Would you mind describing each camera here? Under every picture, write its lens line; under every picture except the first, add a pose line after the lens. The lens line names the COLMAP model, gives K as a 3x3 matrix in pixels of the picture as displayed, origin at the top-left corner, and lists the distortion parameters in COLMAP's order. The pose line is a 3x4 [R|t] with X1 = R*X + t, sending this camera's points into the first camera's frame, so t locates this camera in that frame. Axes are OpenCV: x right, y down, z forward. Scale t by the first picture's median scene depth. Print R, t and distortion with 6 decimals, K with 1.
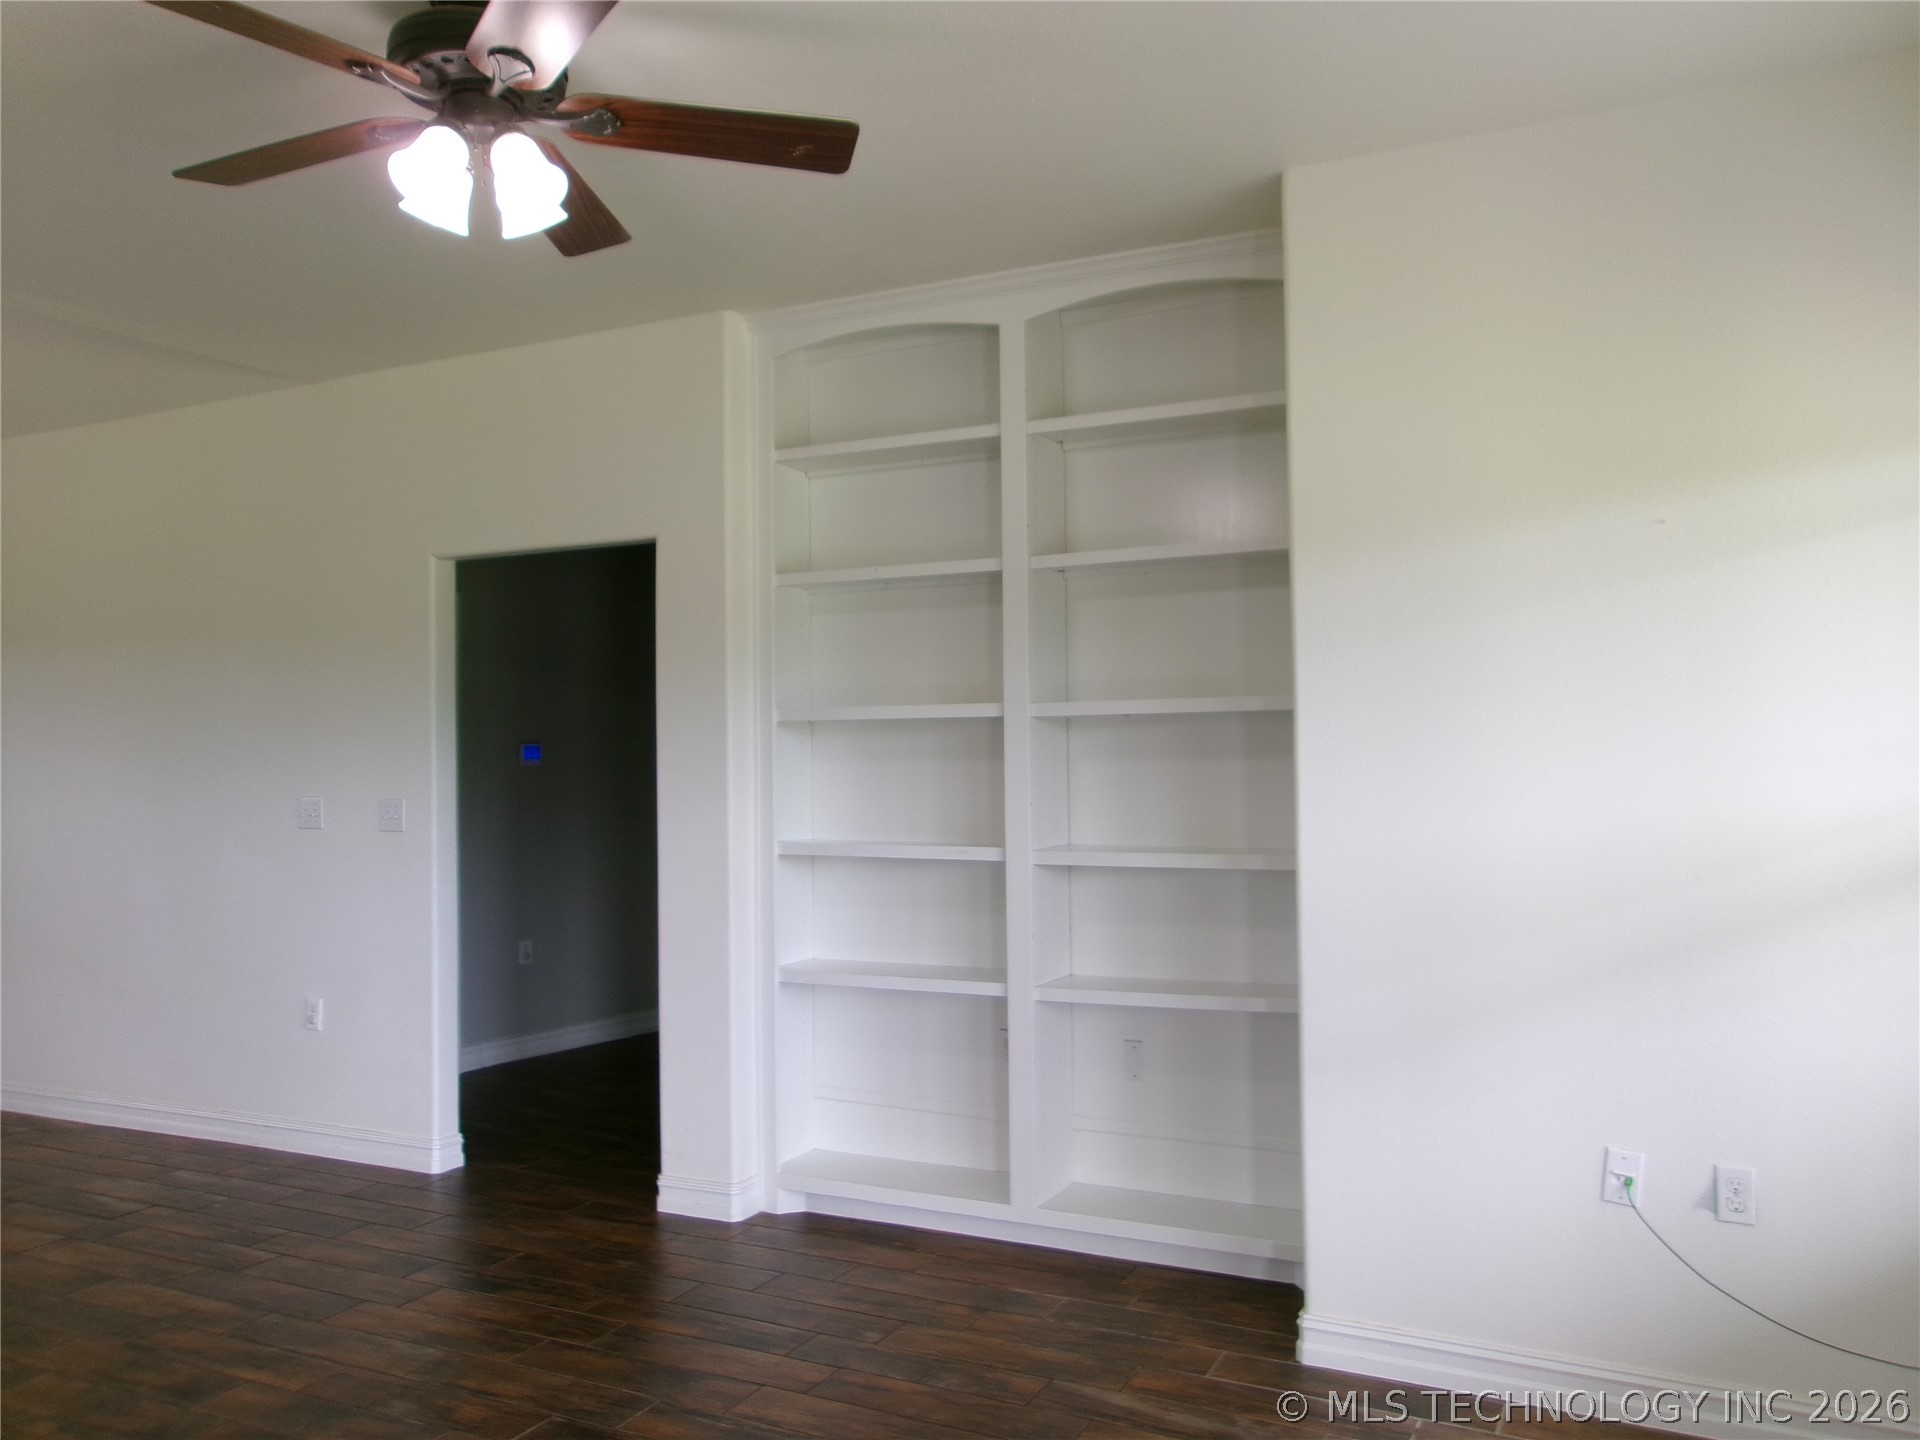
lens RADIAL K [[1514.5, 0, 956.8], [0, 1514.5, 690.2], [0, 0, 1]] dist [-0.018198, 0.057784]
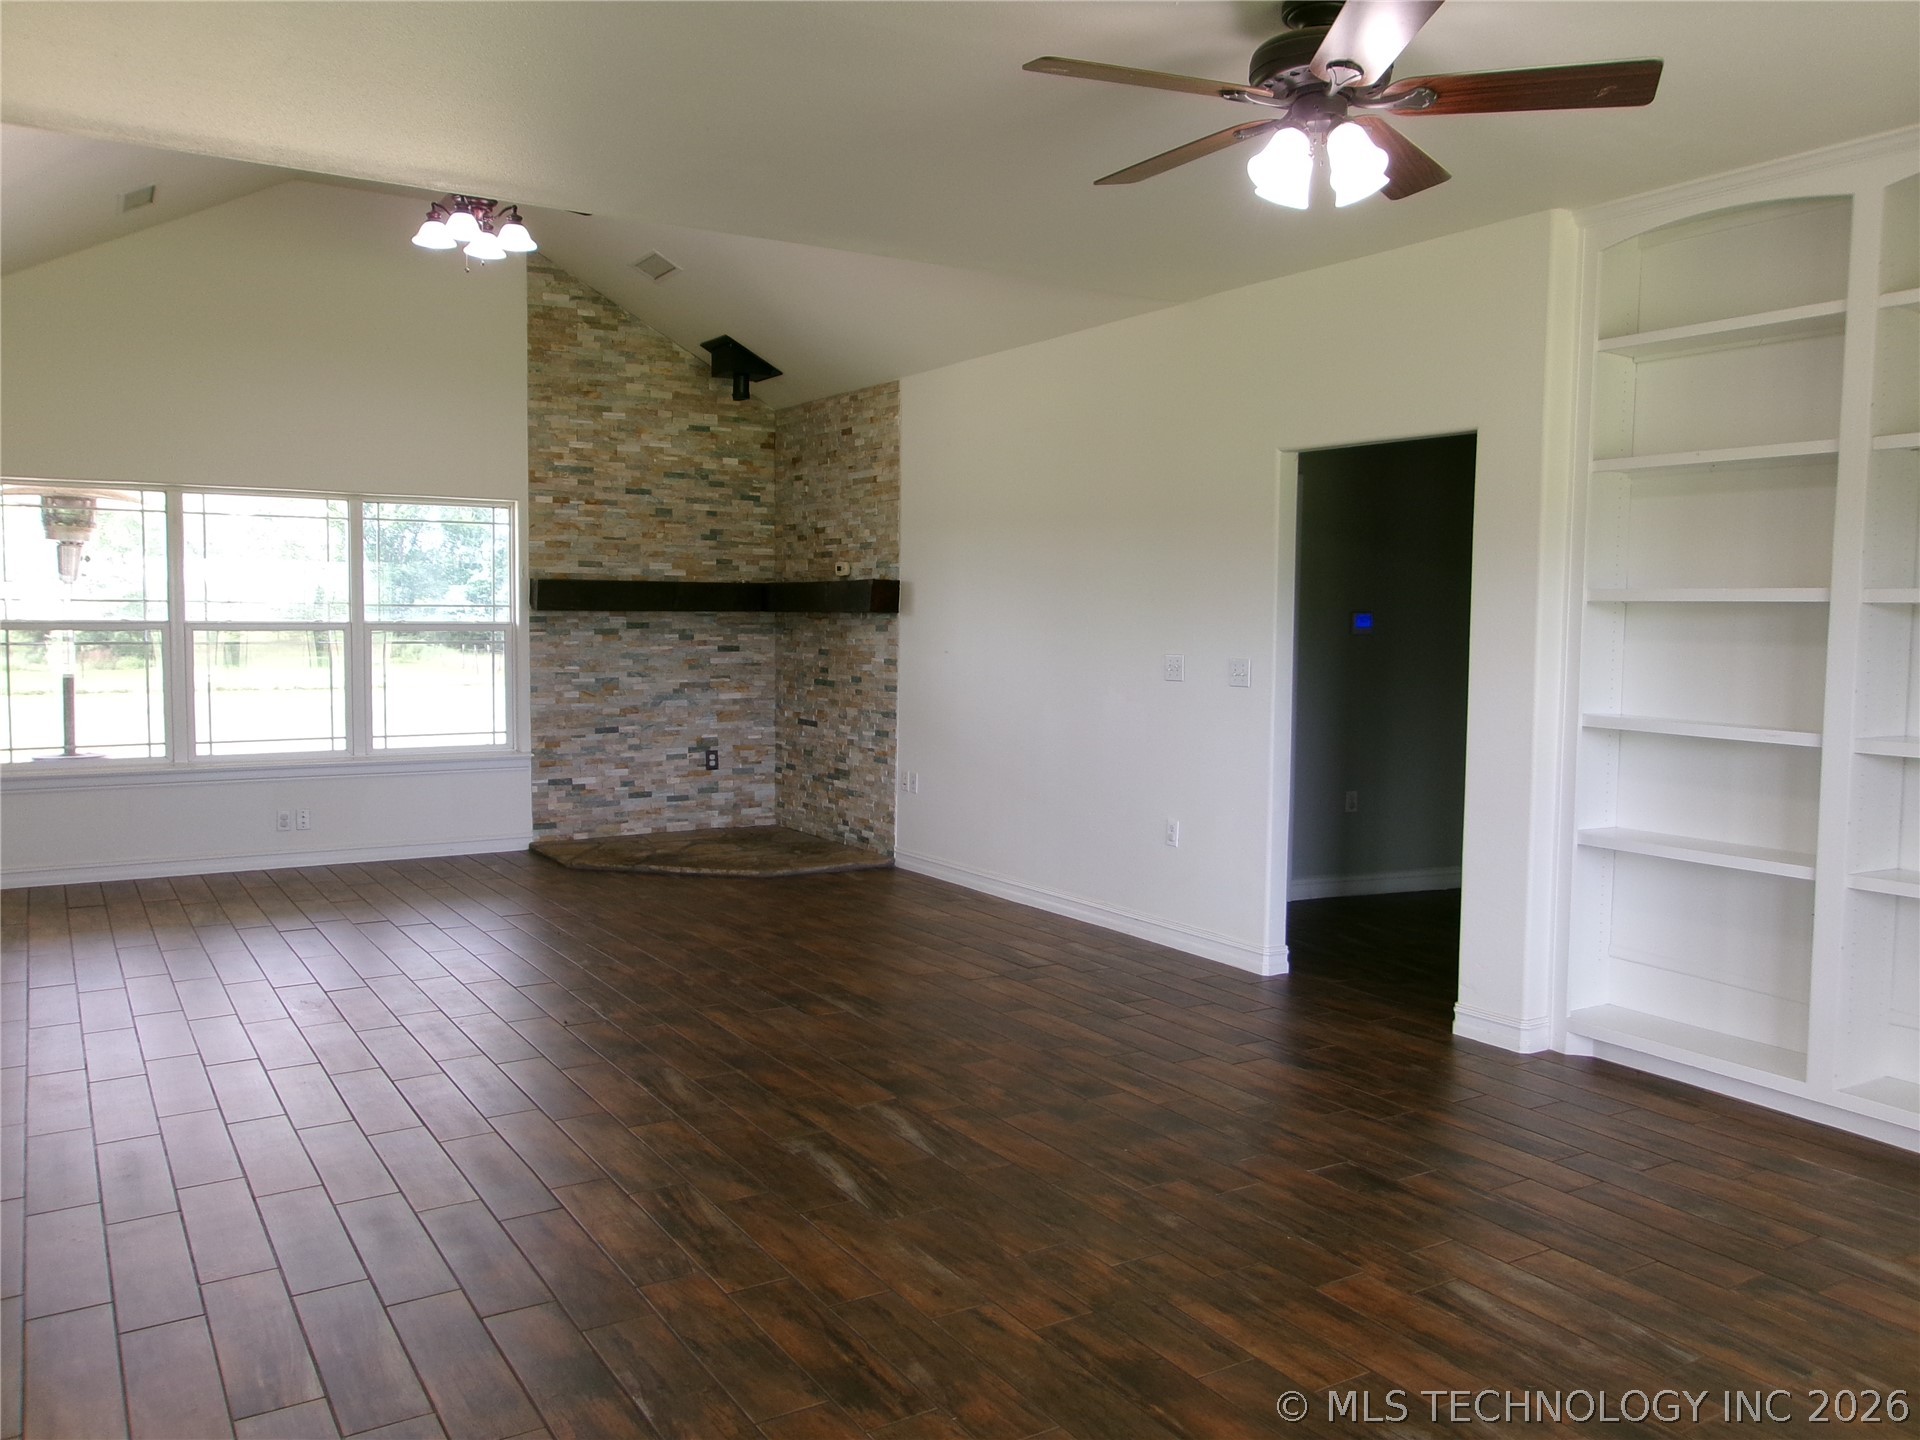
lens RADIAL K [[1502.0, 0, 960.0], [0, 1502.0, 720.0], [0, 0, 1]] dist [-0.024938, 0.057940]
pose [[0.856135, 0.063237, -0.512869, 0.053776], [-0.005882, 0.993612, 0.112695, -0.013537], [0.516719, -0.093465, 0.851038, -0.139518]]
